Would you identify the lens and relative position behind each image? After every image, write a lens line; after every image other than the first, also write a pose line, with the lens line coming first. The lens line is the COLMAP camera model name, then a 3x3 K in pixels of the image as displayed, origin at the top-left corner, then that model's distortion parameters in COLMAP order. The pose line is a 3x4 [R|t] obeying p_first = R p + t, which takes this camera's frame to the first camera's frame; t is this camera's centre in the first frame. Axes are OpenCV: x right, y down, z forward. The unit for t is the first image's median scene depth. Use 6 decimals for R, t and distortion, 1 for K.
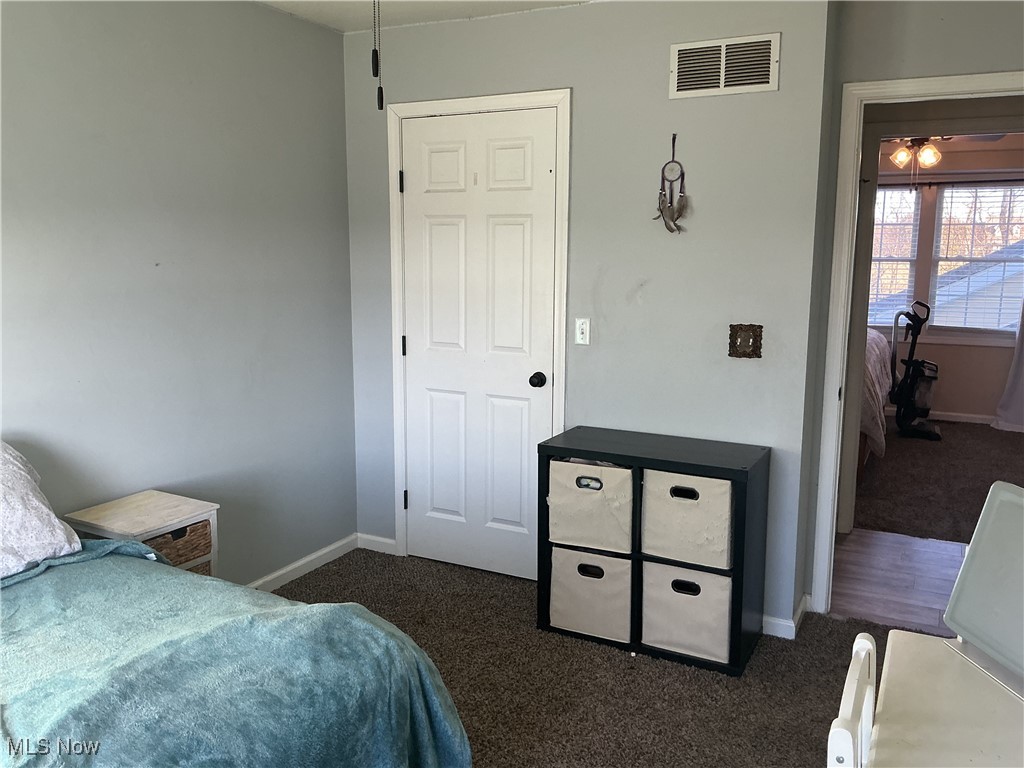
lens RADIAL K [[844.1, 0, 508.6], [0, 844.1, 383.0], [0, 0, 1]] dist [0.124208, -0.238852]
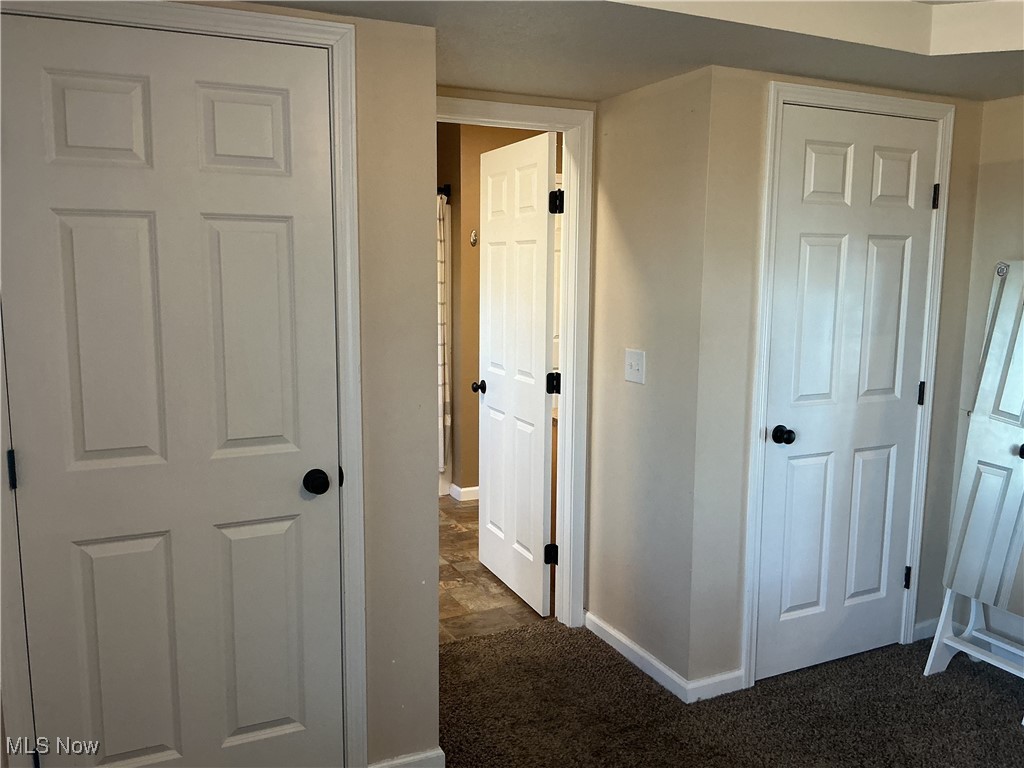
lens RADIAL K [[844.1, 0, 508.6], [0, 844.1, 383.0], [0, 0, 1]] dist [0.124208, -0.238852]
pose [[0.605240, -0.116283, 0.787505, -0.357912], [0.128865, 0.990537, 0.047223, -0.085626], [-0.785544, 0.072900, 0.614497, 0.491140]]
